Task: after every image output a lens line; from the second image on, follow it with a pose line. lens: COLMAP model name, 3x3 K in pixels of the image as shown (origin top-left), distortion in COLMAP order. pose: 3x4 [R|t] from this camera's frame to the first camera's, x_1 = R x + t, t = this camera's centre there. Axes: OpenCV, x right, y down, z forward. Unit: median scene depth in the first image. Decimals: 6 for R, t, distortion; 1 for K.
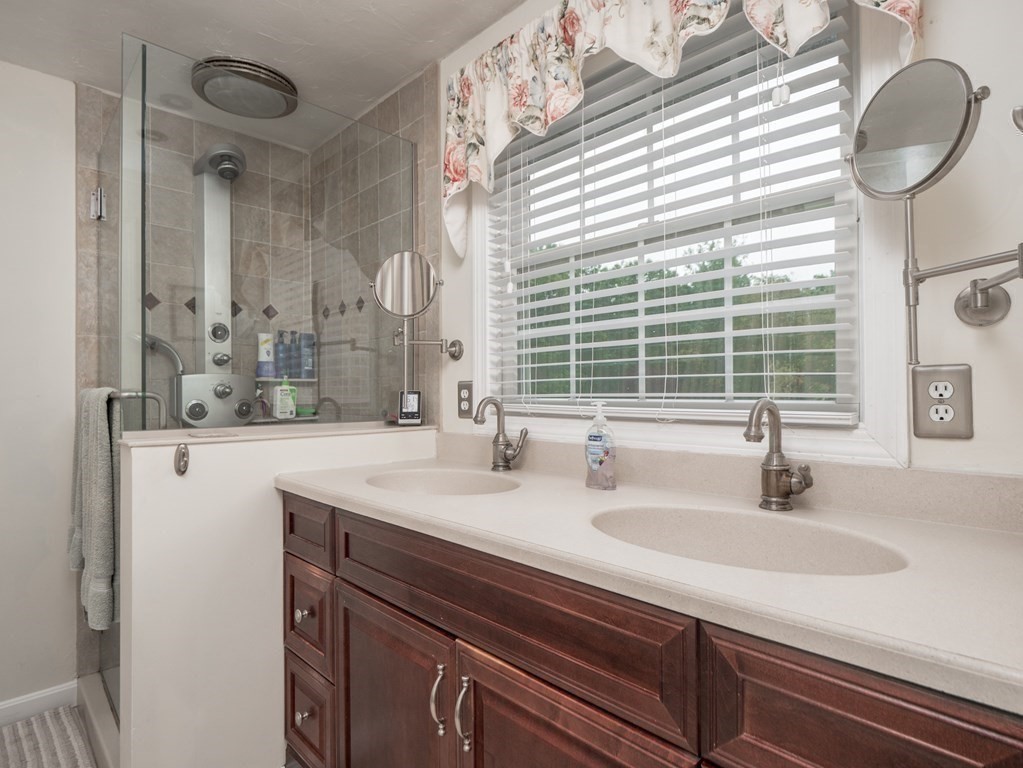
lens RADIAL K [[525.5, 0, 515.2], [0, 525.5, 387.0], [0, 0, 1]] dist [-0.009763, -0.001371]
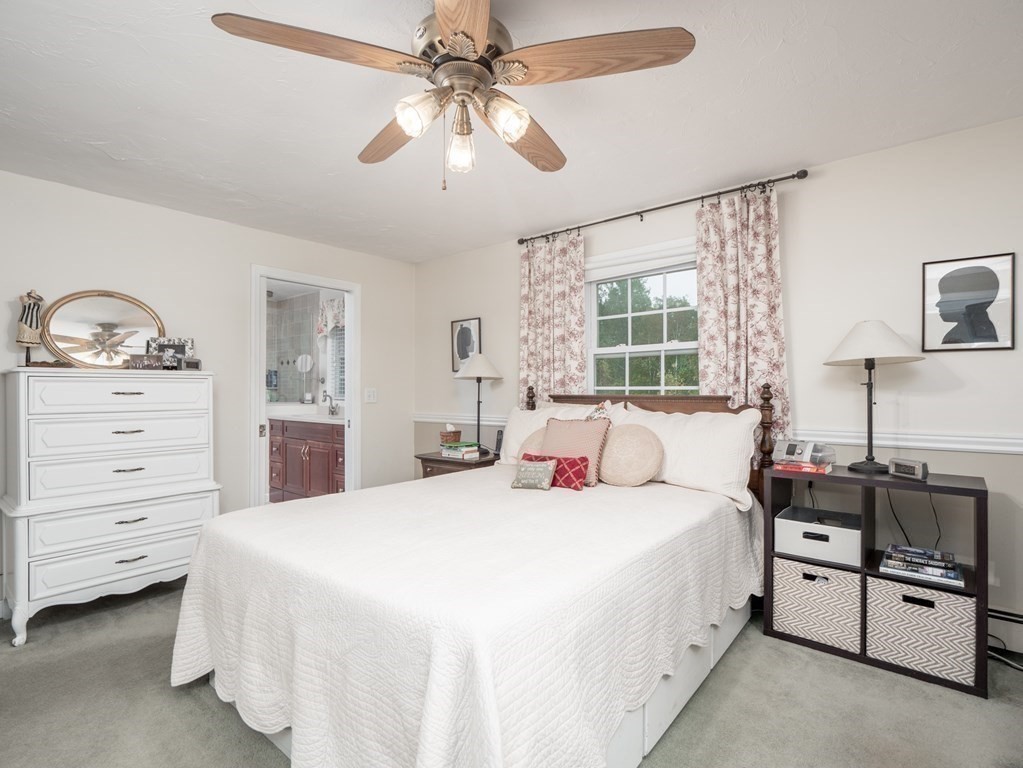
lens RADIAL K [[503.6, 0, 510.1], [0, 503.6, 386.4], [0, 0, 1]] dist [-0.006351, -0.001033]
pose [[0.996620, 0.011024, 0.081405, 0.879139], [-0.010441, 0.999917, -0.007584, -0.024554], [-0.081482, 0.006709, 0.996652, -2.453122]]
